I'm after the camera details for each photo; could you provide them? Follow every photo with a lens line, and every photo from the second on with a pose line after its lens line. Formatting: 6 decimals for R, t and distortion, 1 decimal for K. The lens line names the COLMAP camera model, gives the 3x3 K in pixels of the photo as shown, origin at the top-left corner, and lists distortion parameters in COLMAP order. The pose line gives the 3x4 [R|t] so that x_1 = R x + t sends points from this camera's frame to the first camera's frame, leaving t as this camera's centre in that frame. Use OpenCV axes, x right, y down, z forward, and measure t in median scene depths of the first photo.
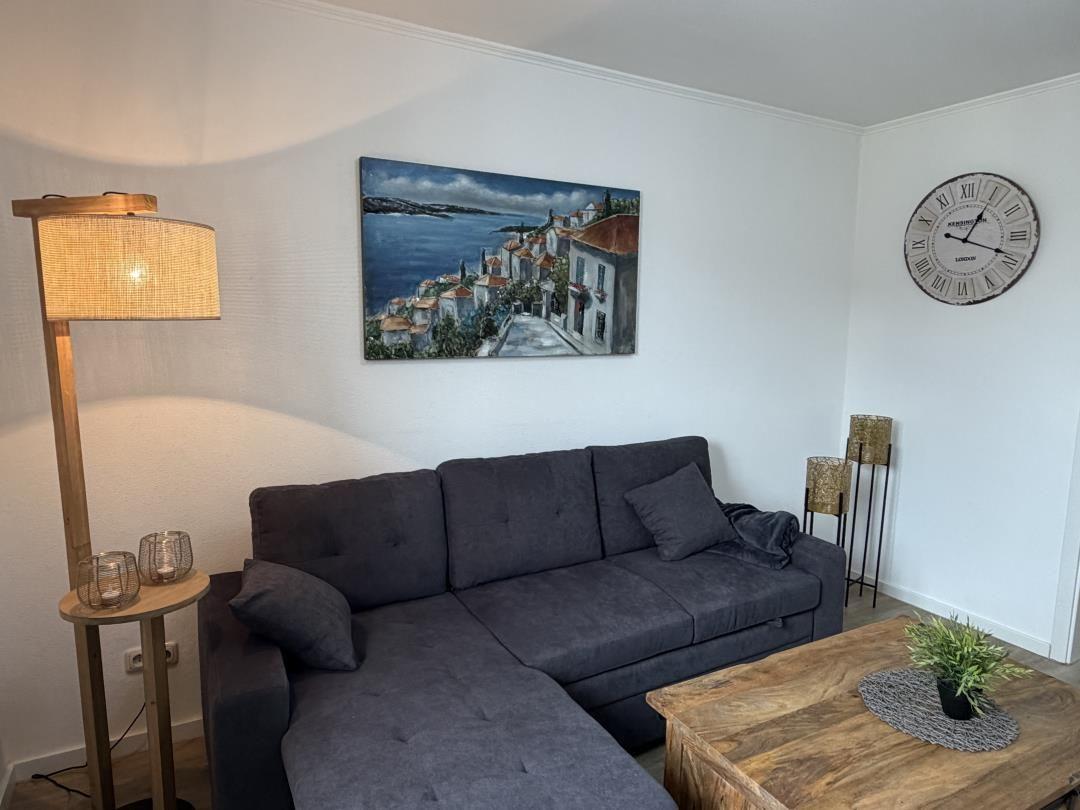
lens RADIAL K [[670.6, 0, 540.0], [0, 670.6, 405.0], [0, 0, 1]] dist [-0.000920, -0.000179]
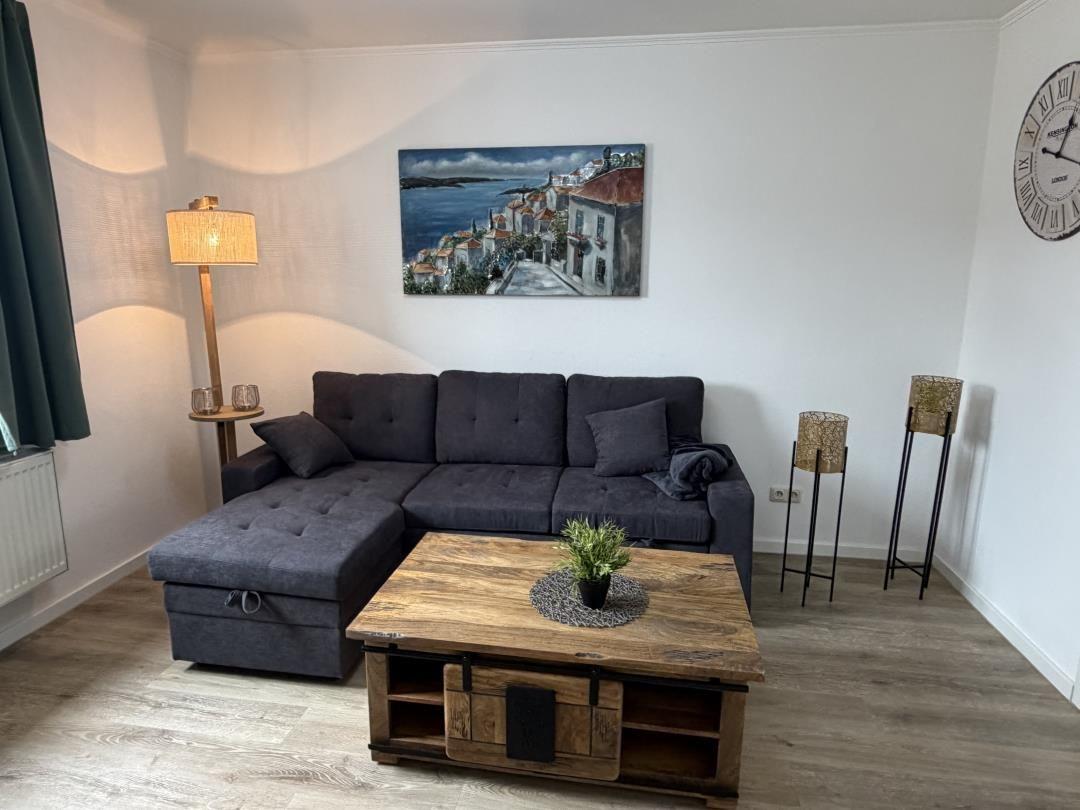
lens RADIAL K [[673.0, 0, 533.0], [0, 673.0, 407.5], [0, 0, 1]] dist [0.001187, -0.000155]
pose [[0.790401, 0.115638, -0.601576, 0.770962], [-0.075326, 0.992916, 0.091895, 0.018476], [0.607941, -0.027320, 0.793512, 0.019389]]
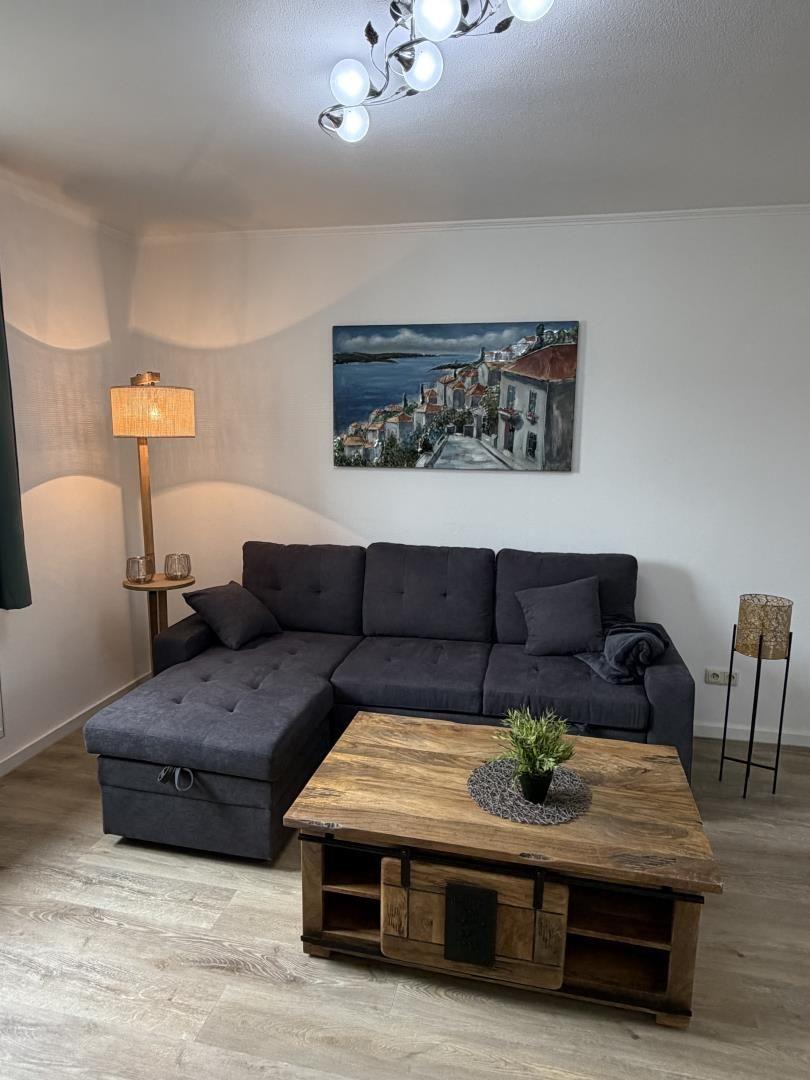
lens RADIAL K [[670.6, 0, 407.1], [0, 670.6, 535.2], [0, 0, 1]] dist [-0.000920, -0.000179]
pose [[0.756045, 0.101086, -0.646666, 0.733703], [-0.089362, 0.994692, 0.051011, -0.006262], [0.648390, 0.019221, 0.761065, 0.005290]]
